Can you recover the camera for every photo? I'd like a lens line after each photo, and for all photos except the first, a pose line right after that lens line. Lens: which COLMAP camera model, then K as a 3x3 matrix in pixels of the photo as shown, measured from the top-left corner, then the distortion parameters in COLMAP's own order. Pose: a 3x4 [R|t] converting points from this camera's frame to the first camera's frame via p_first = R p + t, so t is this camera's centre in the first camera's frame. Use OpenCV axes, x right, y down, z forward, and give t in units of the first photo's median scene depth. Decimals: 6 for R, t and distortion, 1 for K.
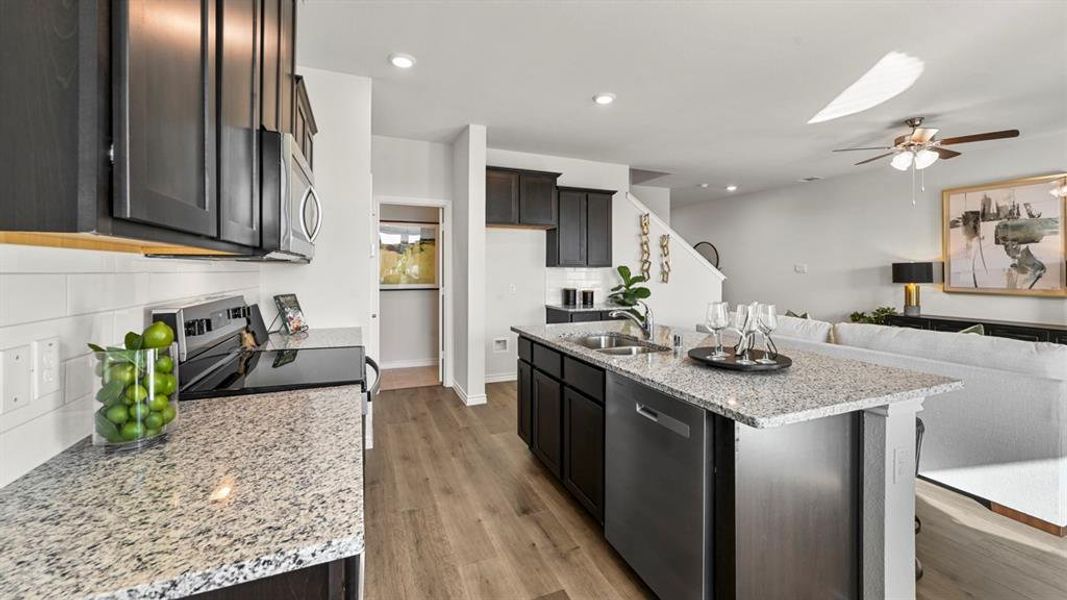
lens RADIAL K [[422.6, 0, 533.7], [0, 422.6, 269.1], [0, 0, 1]] dist [-0.001537, 0.001461]
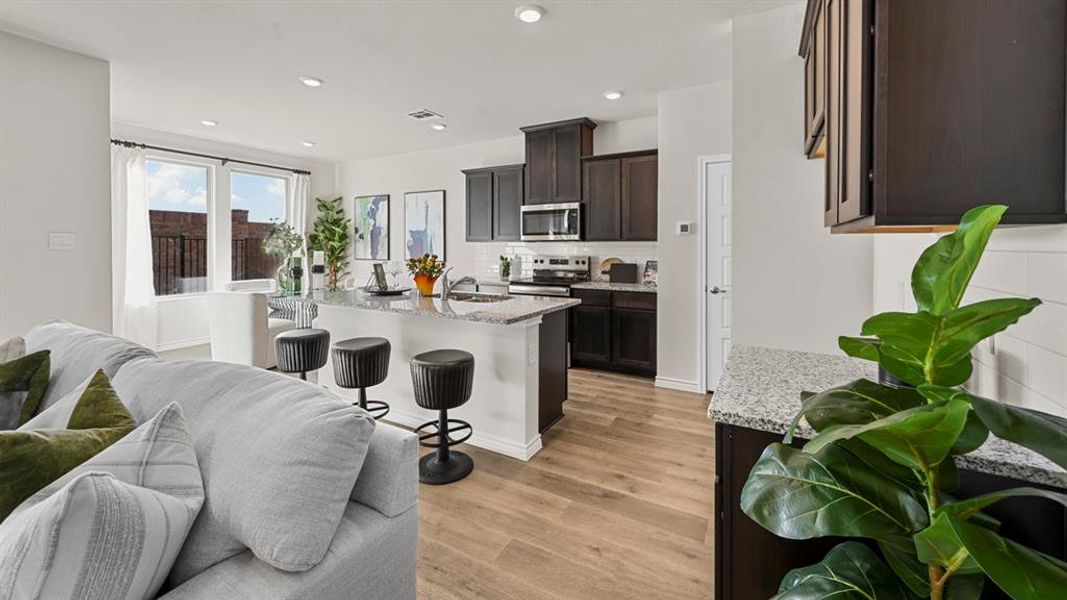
lens RADIAL K [[422.6, 0, 530.4], [0, 422.6, 247.4], [0, 0, 1]] dist [-0.001537, 0.001461]
pose [[-0.789938, 0.000322, -0.613186, 0.476622], [0.000657, 1.000000, -0.000321, 0.005123], [0.613186, -0.000656, -0.789938, 1.215252]]
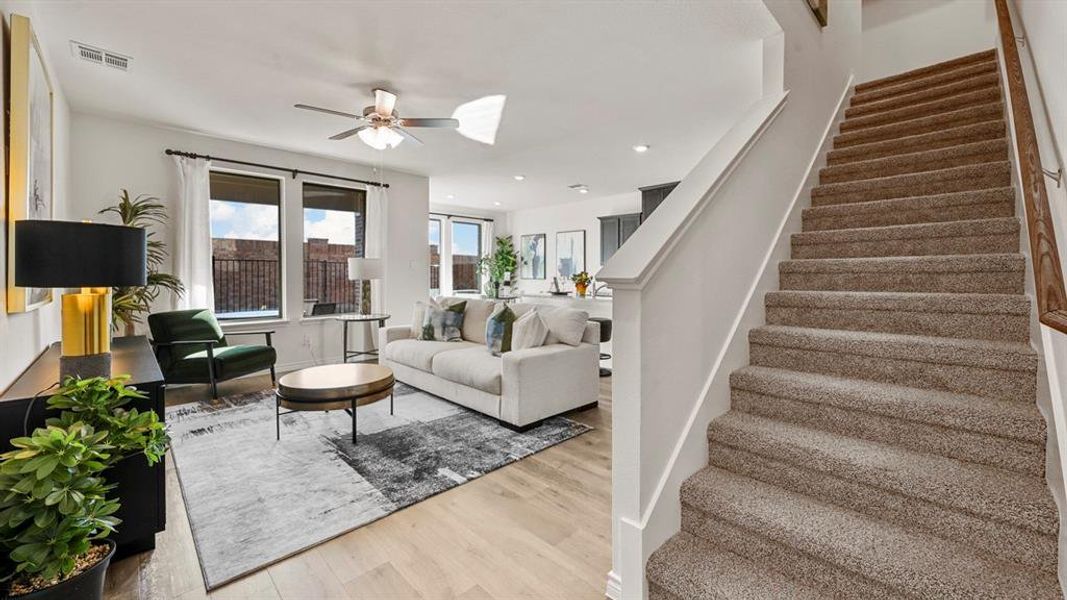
lens RADIAL K [[422.6, 0, 531.9], [0, 422.6, 274.3], [0, 0, 1]] dist [-0.001537, 0.001461]
pose [[-0.928850, -0.000701, -0.370456, 0.812192], [-0.000313, 0.999999, -0.001107, 0.026977], [0.370457, -0.000912, -0.928849, 1.698700]]
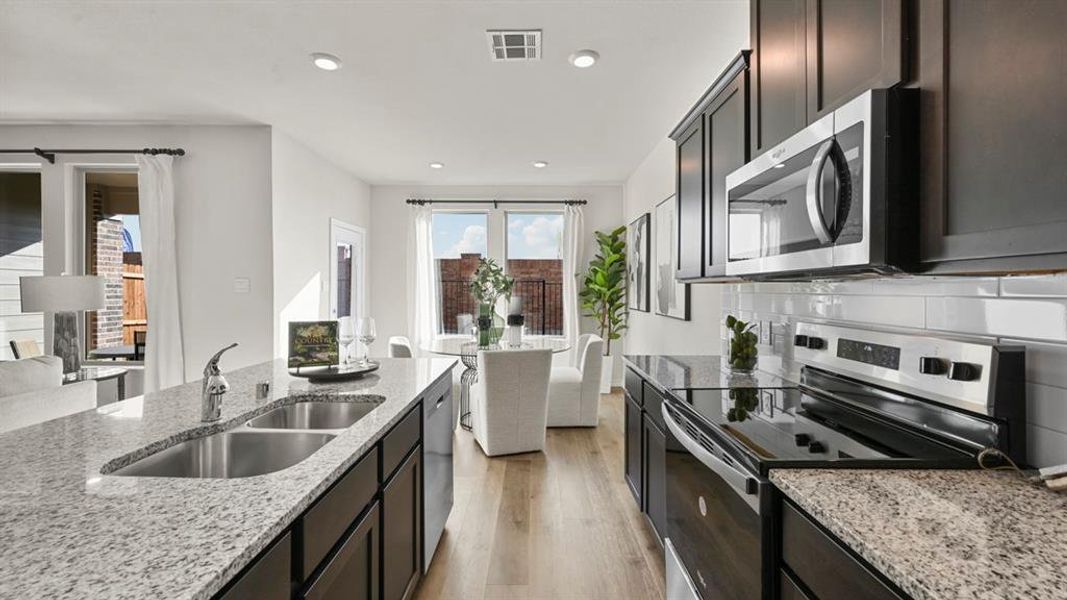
lens RADIAL K [[422.6, 0, 530.3], [0, 422.6, 291.3], [0, 0, 1]] dist [-0.001537, 0.001461]
pose [[-0.917888, -0.005957, 0.396796, -0.172022], [-0.005335, 0.999982, 0.002671, -0.000148], [-0.396804, 0.000335, -0.917903, 0.749191]]
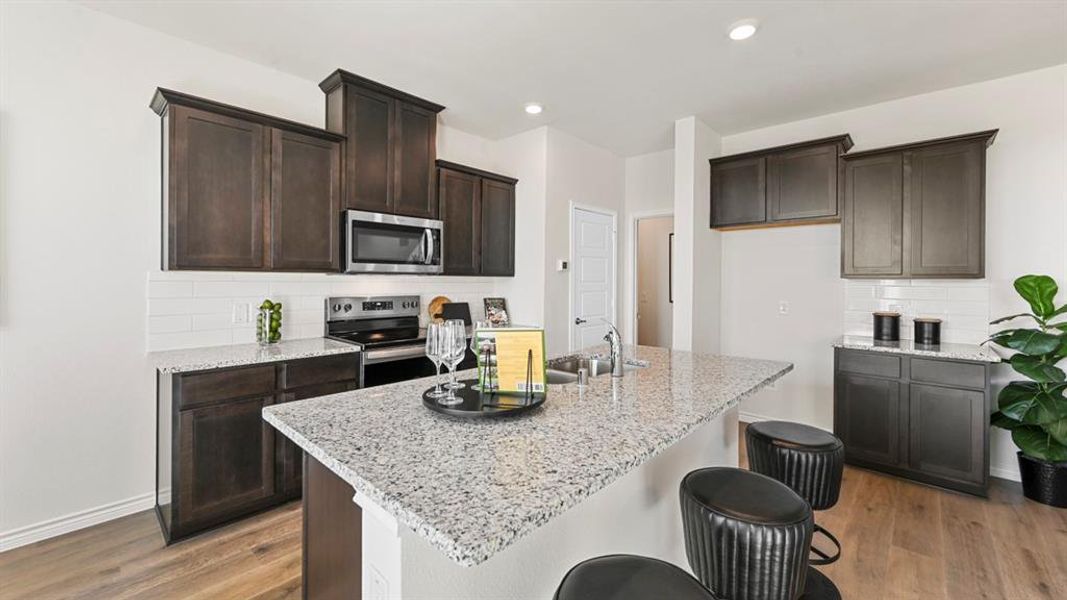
lens RADIAL K [[422.6, 0, 530.4], [0, 422.6, 284.8], [0, 0, 1]] dist [-0.001537, 0.001461]
pose [[0.412886, 0.009239, -0.910736, 0.493306], [-0.003157, 0.999957, 0.008712, 0.000458], [0.910777, -0.000722, 0.412898, 0.311128]]
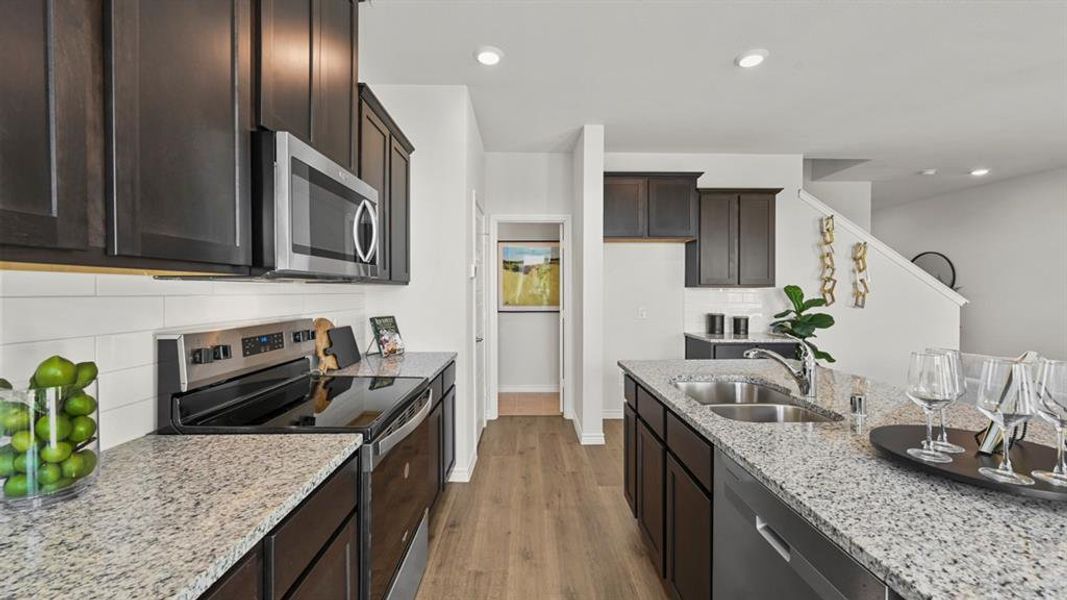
lens RADIAL K [[422.6, 0, 530.6], [0, 422.6, 295.6], [0, 0, 1]] dist [-0.001537, 0.001461]
pose [[0.928956, 0.001106, -0.370190, 0.063505], [0.003643, 0.999920, 0.012127, -0.000081], [0.370173, -0.012614, 0.928877, 0.126277]]
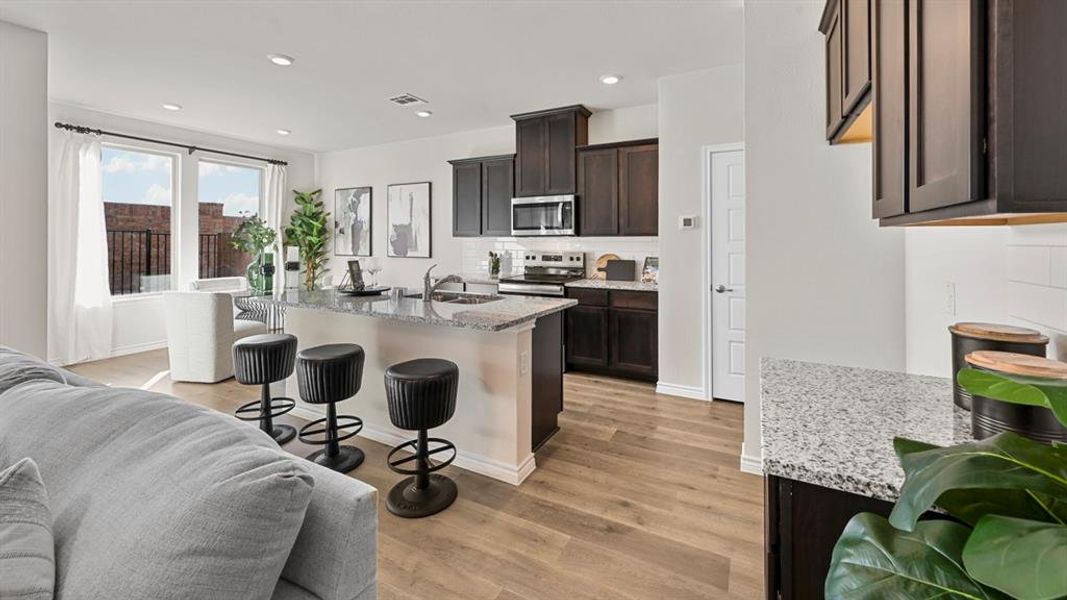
lens RADIAL K [[422.6, 0, 533.3], [0, 422.6, 239.5], [0, 0, 1]] dist [-0.001537, 0.001461]
pose [[-0.771232, -0.004847, -0.636536, 0.436559], [0.000272, 0.999968, -0.007944, 0.005127], [0.636554, -0.006299, -0.771206, 1.159774]]
